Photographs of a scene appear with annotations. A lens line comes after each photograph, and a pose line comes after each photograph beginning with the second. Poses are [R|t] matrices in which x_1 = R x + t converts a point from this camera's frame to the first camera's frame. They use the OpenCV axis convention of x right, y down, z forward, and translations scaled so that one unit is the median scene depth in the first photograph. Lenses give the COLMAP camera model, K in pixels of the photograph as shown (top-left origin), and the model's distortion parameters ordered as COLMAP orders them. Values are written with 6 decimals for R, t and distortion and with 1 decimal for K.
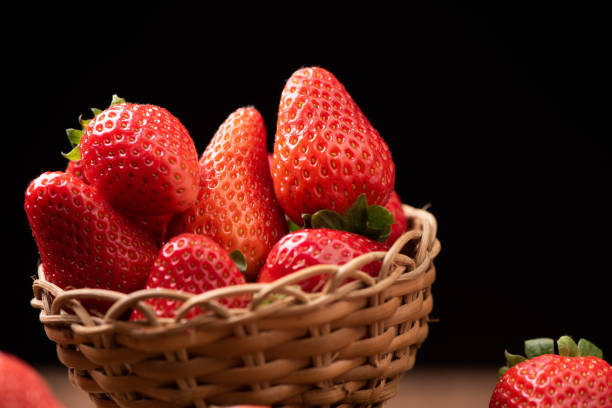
lens RADIAL K [[2480.6, 0, 306.0], [0, 2480.6, 204.0], [0, 0, 1]] dist [-0.182350, -8.067145]
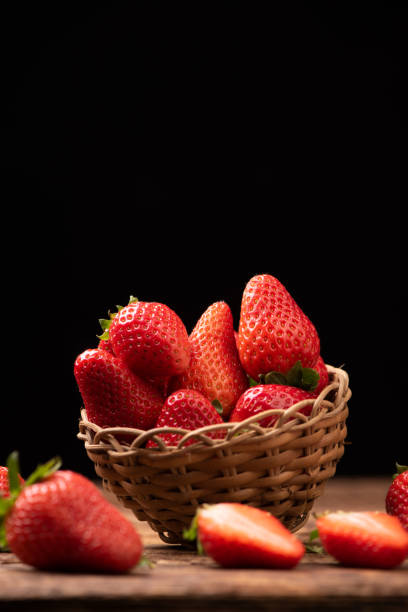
lens RADIAL K [[2304.3, 0, 204.0], [0, 2304.3, 306.0], [0, 0, 1]] dist [-0.115193, -1.255342]
pose [[0.999749, -0.017045, -0.014572, -0.013955], [0.016989, 0.999848, -0.003972, -0.033032], [0.014637, 0.003724, 0.999886, -0.404768]]
